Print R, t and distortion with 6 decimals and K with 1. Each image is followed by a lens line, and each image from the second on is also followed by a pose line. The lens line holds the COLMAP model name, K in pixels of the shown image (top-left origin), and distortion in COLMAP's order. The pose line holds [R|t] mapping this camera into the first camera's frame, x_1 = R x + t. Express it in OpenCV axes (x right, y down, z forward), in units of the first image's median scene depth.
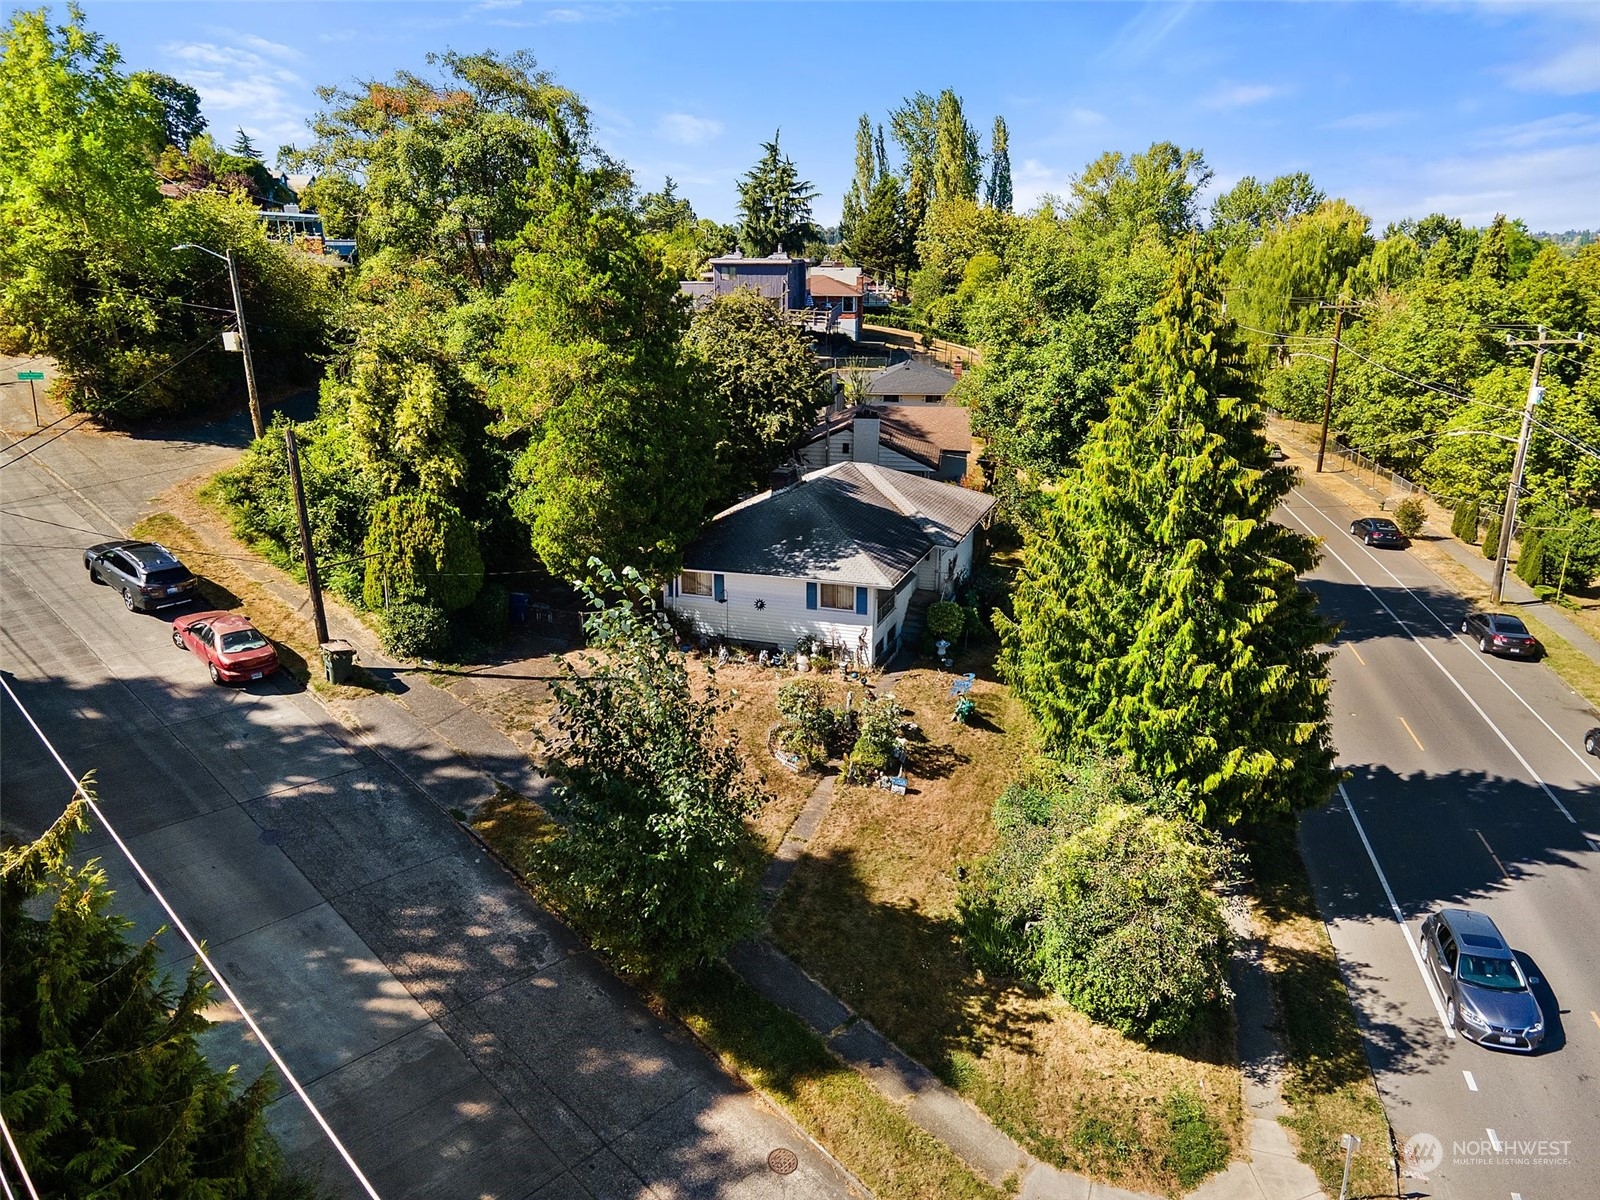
lens RADIAL K [[1180.2, 0, 794.8], [0, 1180.2, 586.5], [0, 0, 1]] dist [0.025780, 0.024649]
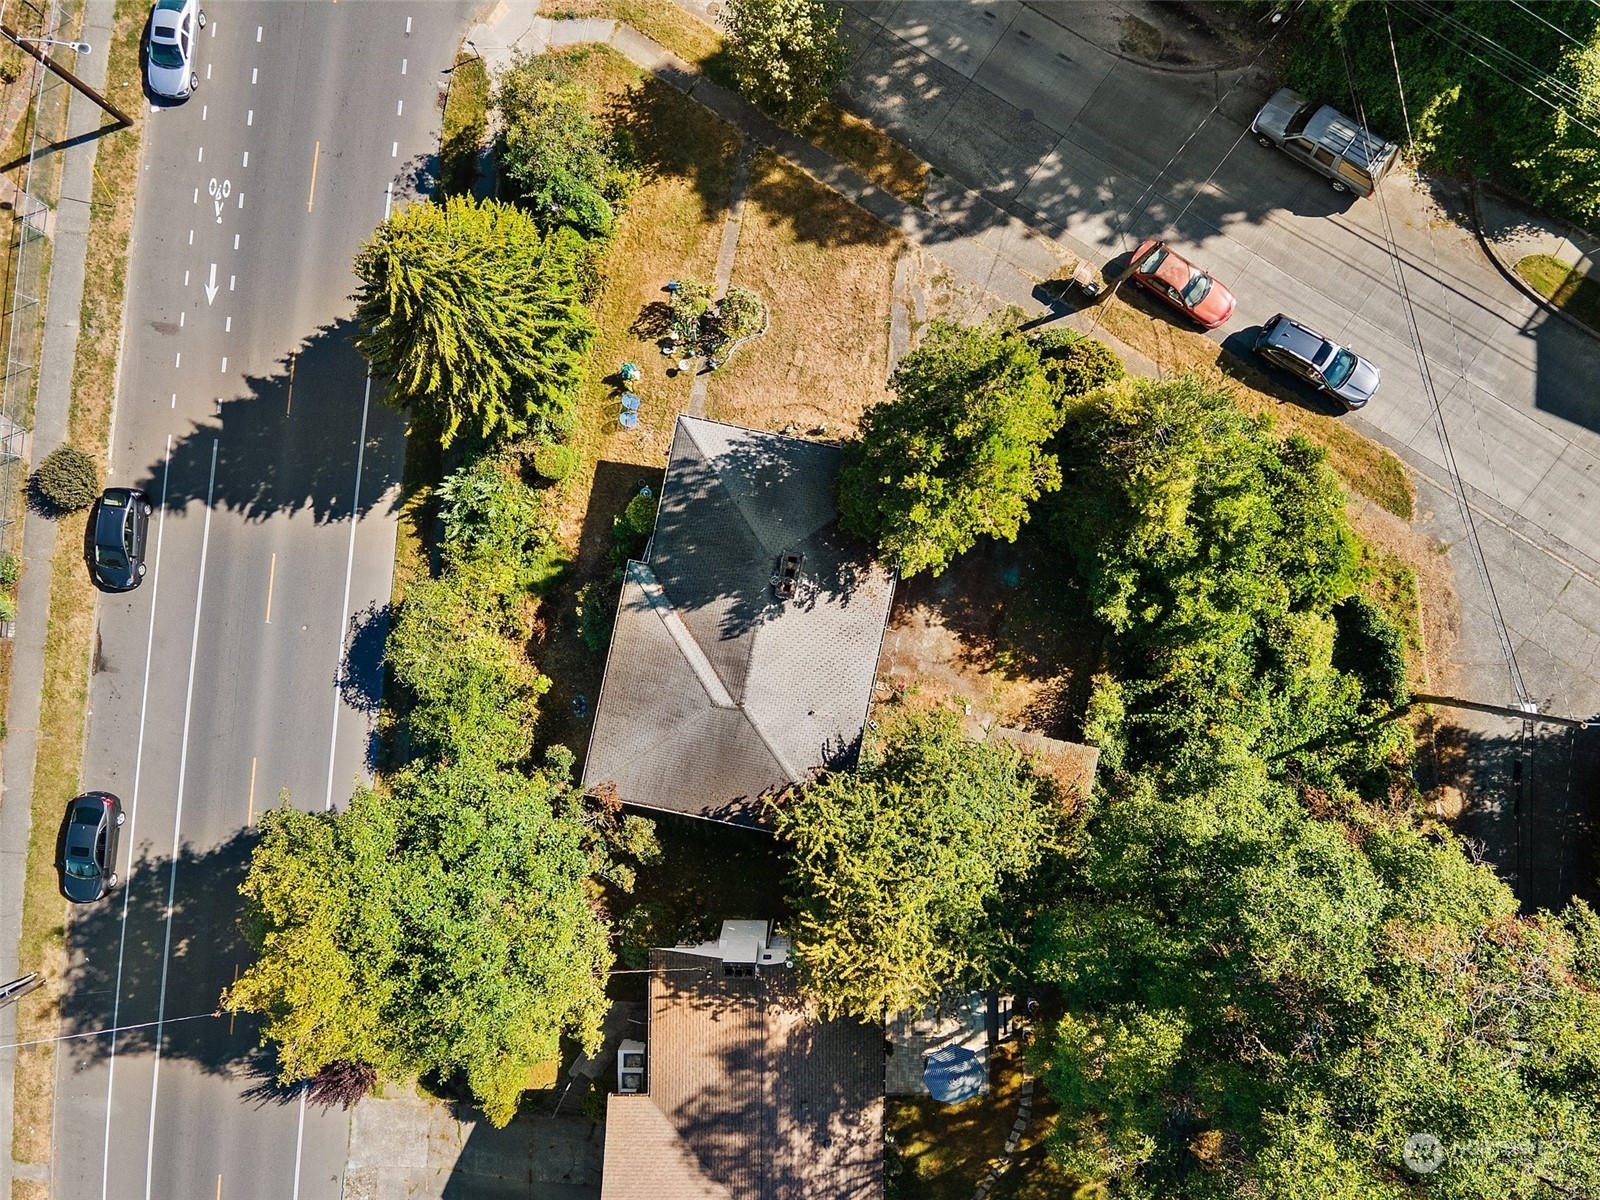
lens RADIAL K [[1180.2, 0, 775.2], [0, 1180.2, 603.2], [0, 0, 1]] dist [0.025780, 0.024649]
pose [[-0.993195, 0.116139, 0.008636, -0.000650], [-0.027958, -0.309758, 0.950404, -1.256022], [0.113054, 0.943696, 0.310897, 0.837851]]
